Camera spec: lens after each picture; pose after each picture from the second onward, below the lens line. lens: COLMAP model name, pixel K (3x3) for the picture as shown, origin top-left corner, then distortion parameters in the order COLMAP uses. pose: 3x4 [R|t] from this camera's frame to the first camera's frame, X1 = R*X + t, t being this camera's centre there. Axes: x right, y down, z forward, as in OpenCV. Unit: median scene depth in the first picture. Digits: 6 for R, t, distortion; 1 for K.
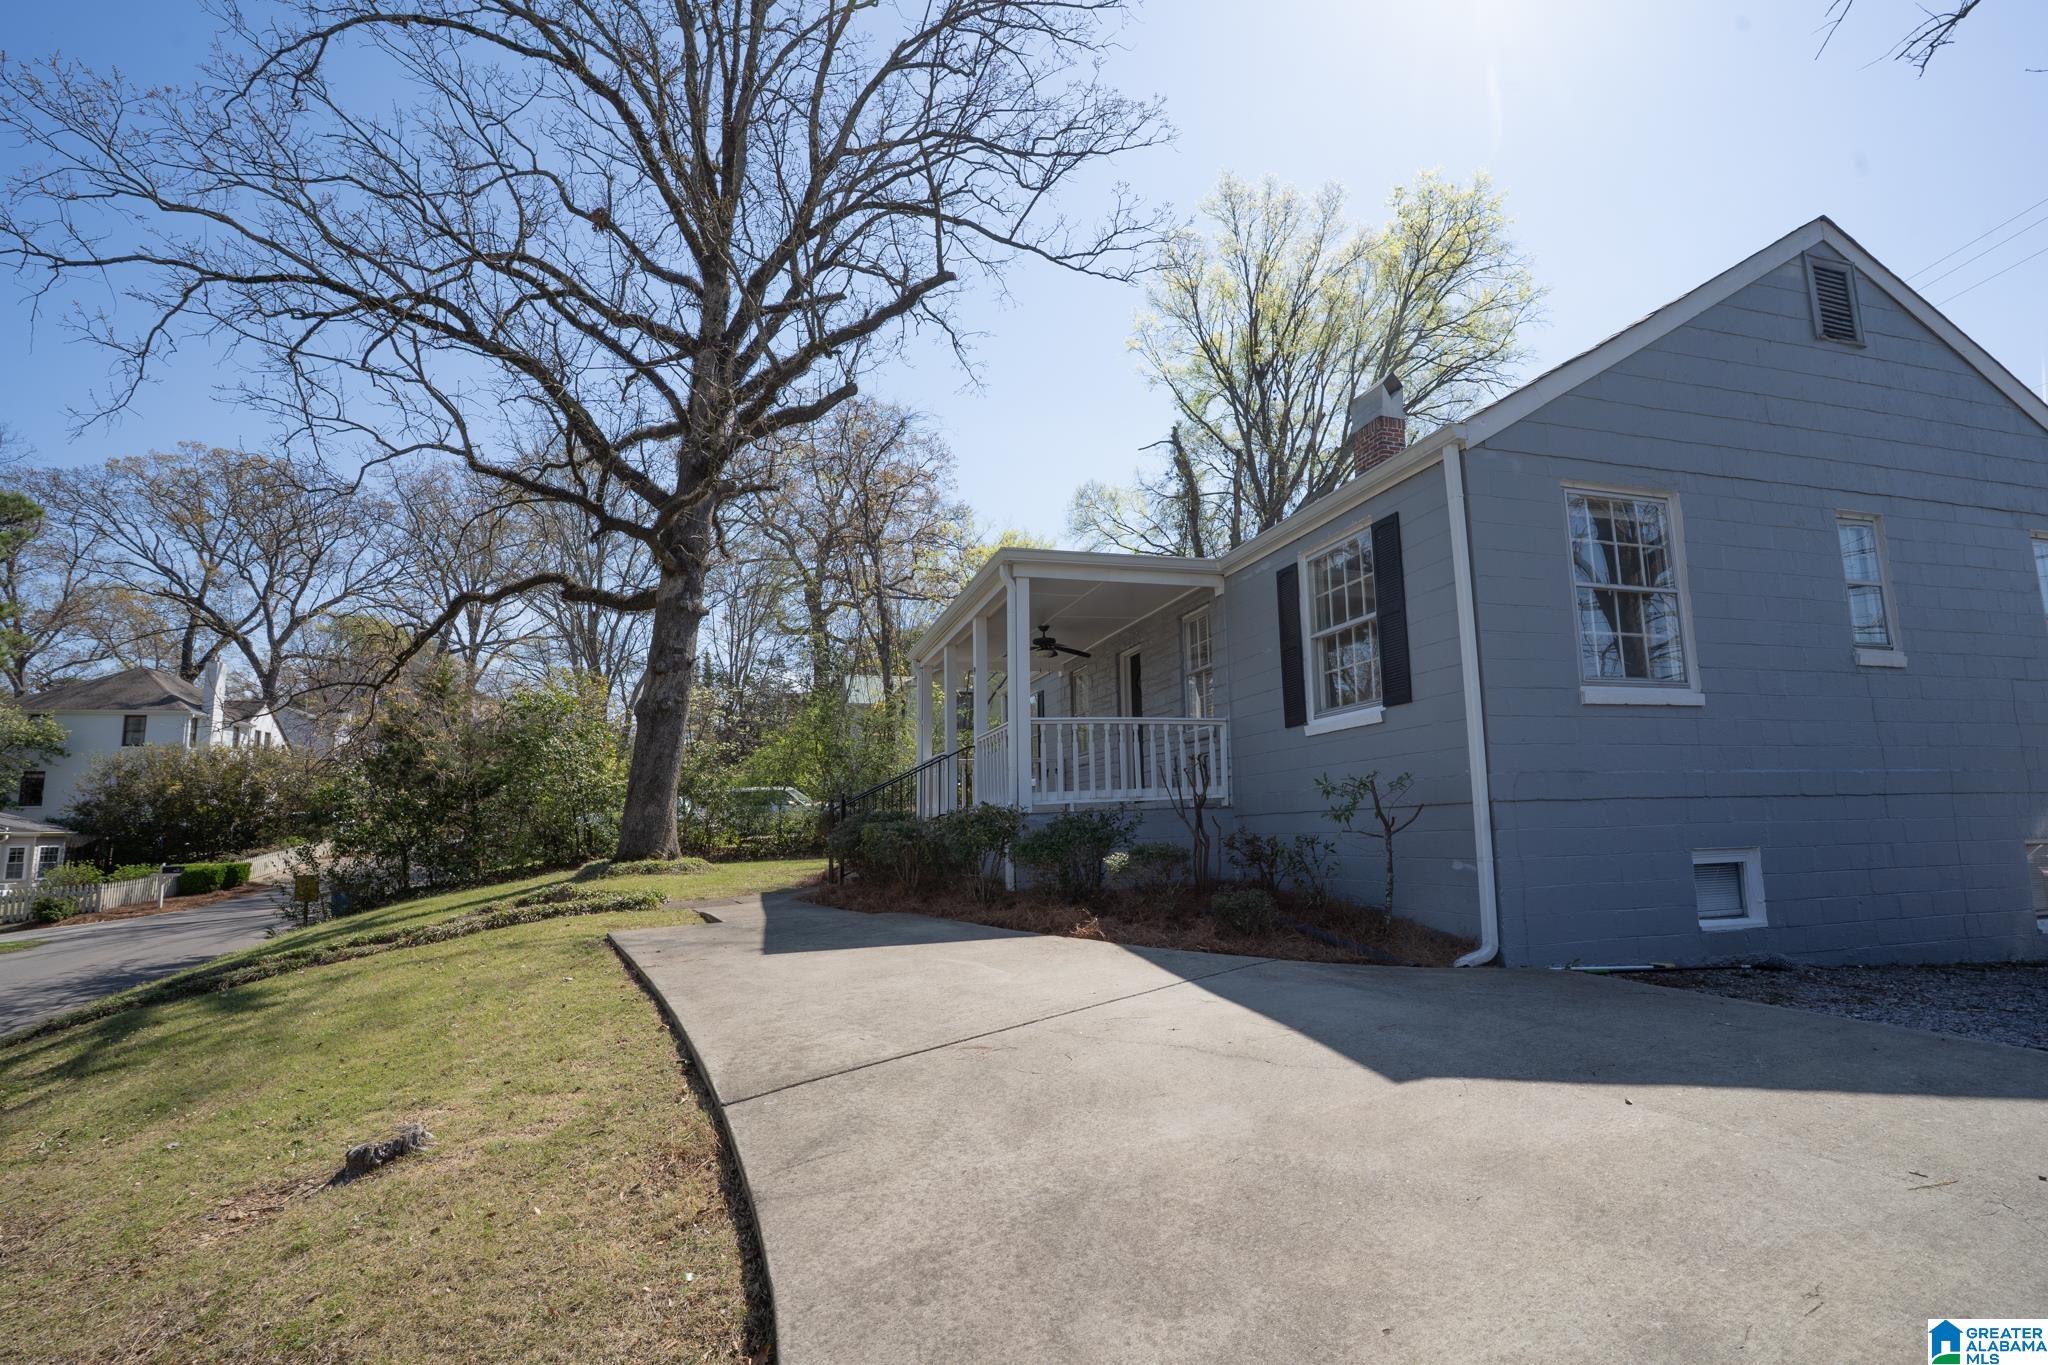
lens RADIAL K [[1004.7, 0, 1030.6], [0, 1004.7, 691.7], [0, 0, 1]] dist [-0.075948, 0.034756]
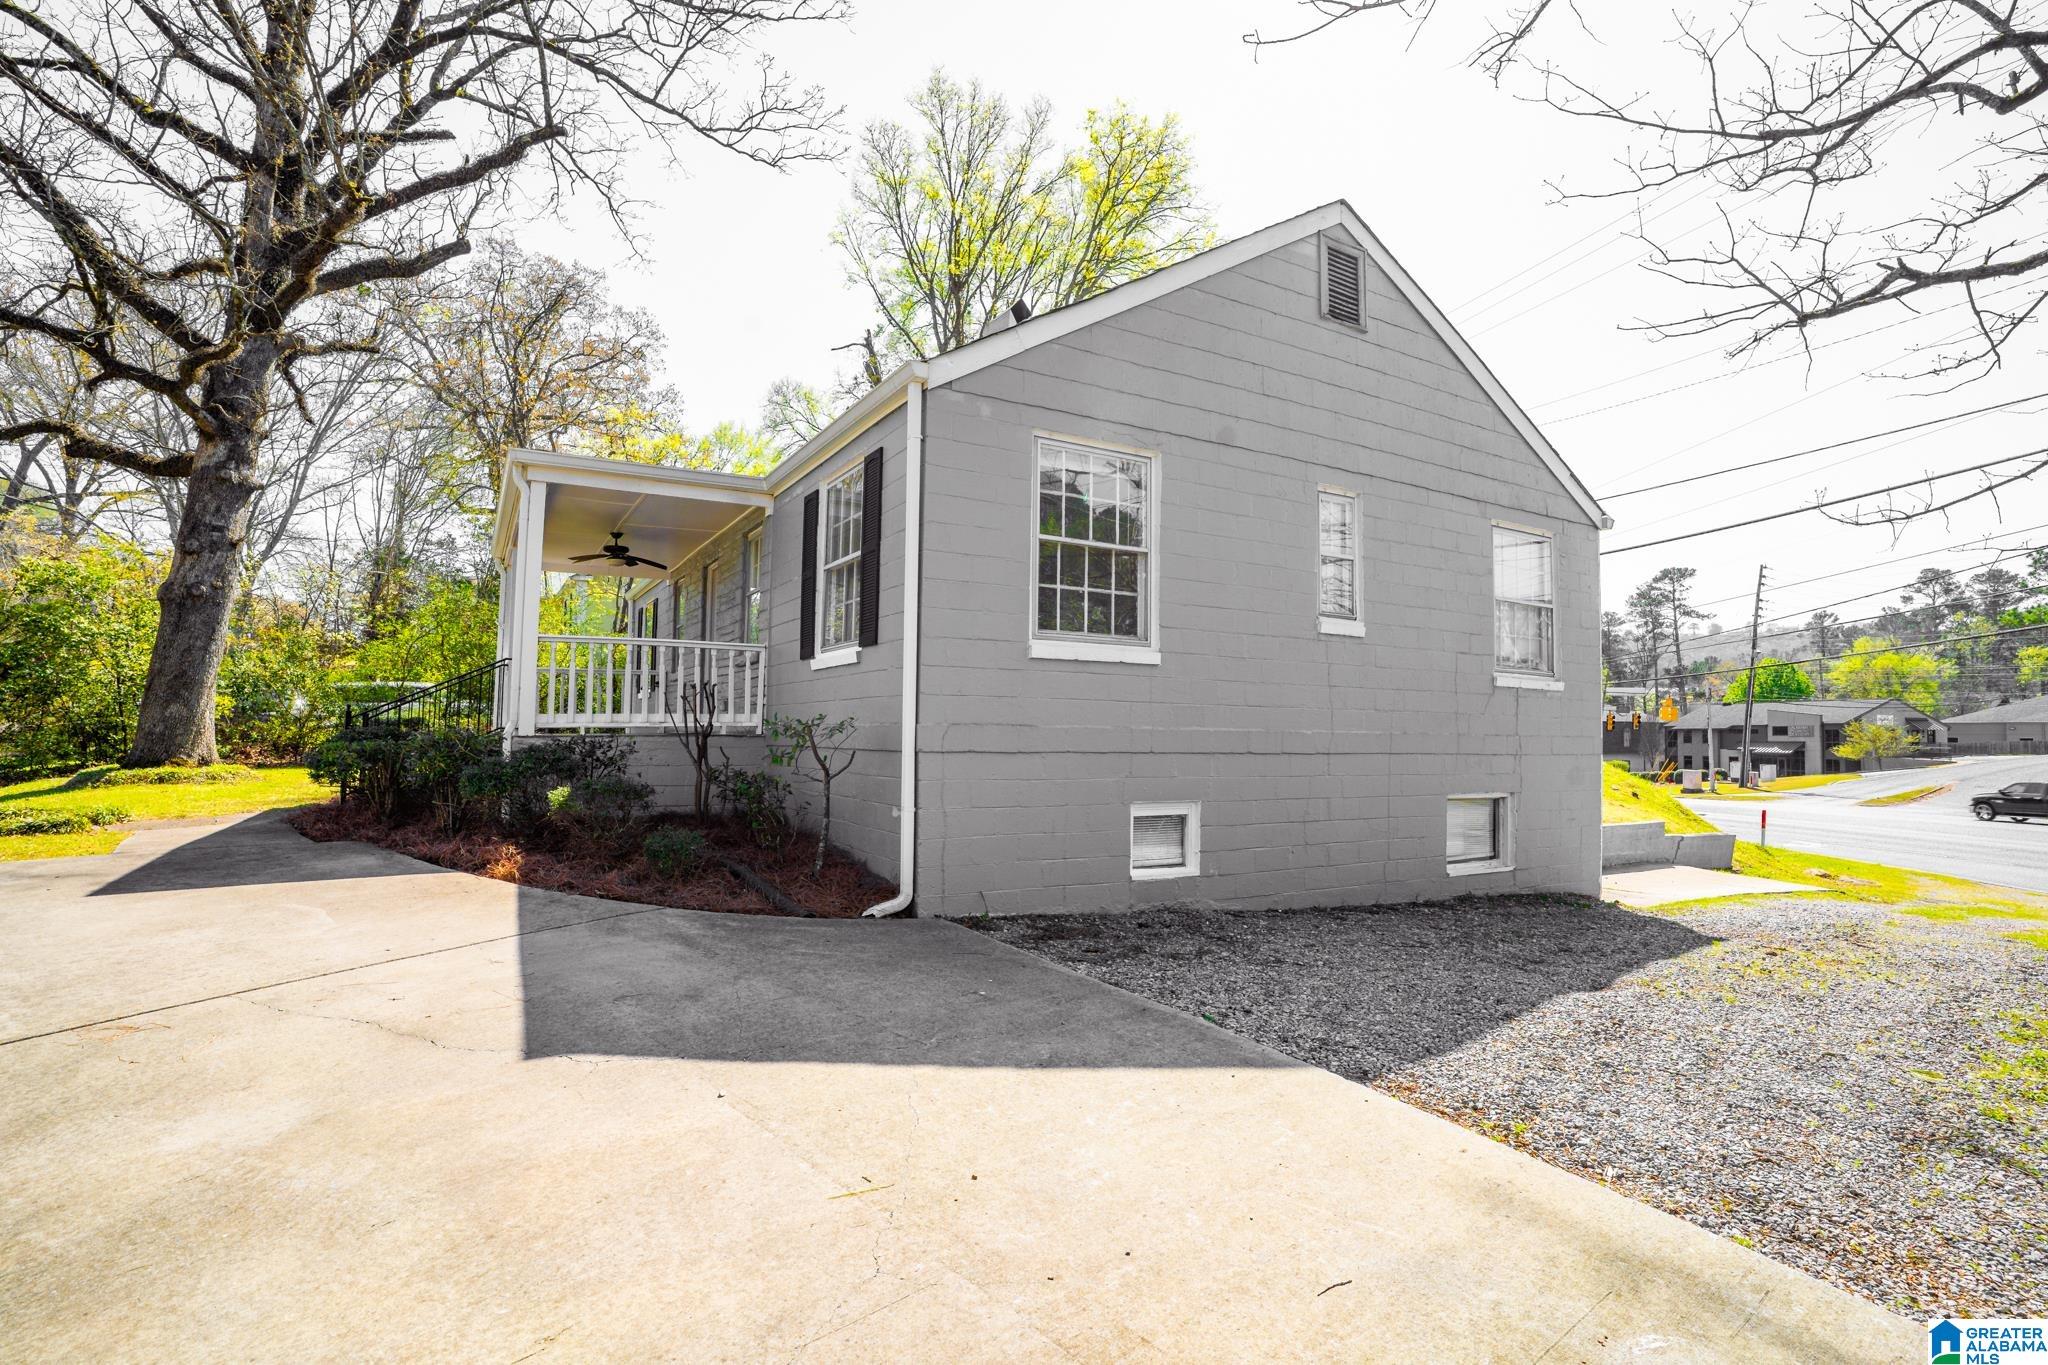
lens RADIAL K [[1007.5, 0, 1025.9], [0, 1007.5, 688.8], [0, 0, 1]] dist [-0.077992, 0.035499]
pose [[0.969439, 0.042964, 0.241542, 0.214386], [-0.064617, 0.994498, 0.082448, -0.028088], [-0.236671, -0.095537, 0.966881, 0.002028]]
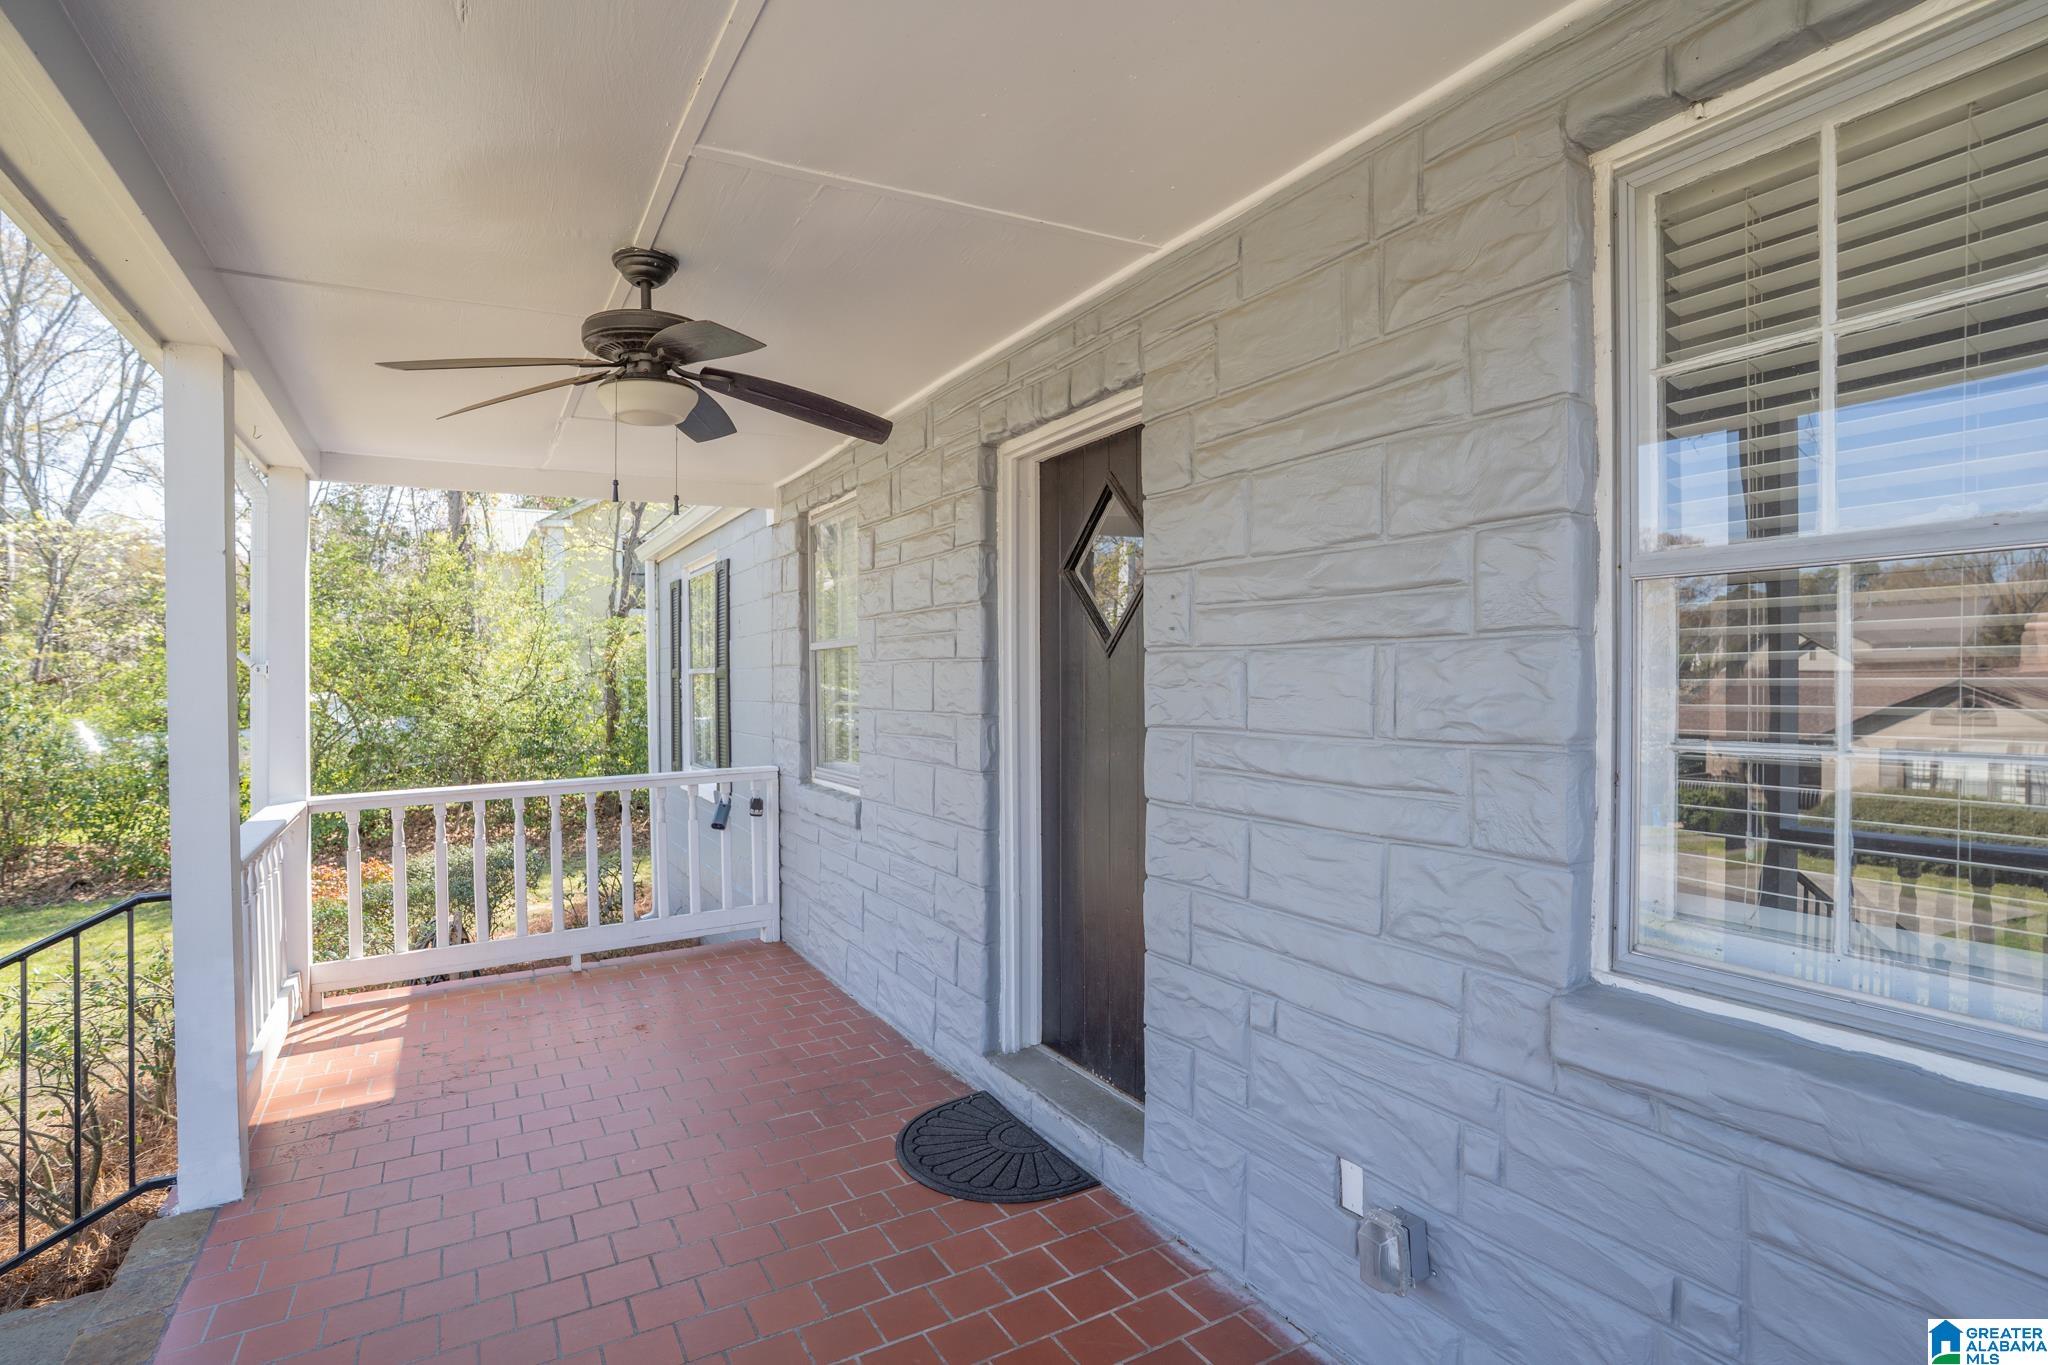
lens RADIAL K [[1019.4, 0, 1014.6], [0, 1019.4, 693.9], [0, 0, 1]] dist [-0.087580, 0.055767]
pose [[0.971371, 0.008053, 0.237430, 0.046732], [-0.043260, 0.988711, 0.143453, -0.017973], [-0.233595, -0.149617, 0.960754, 1.028326]]
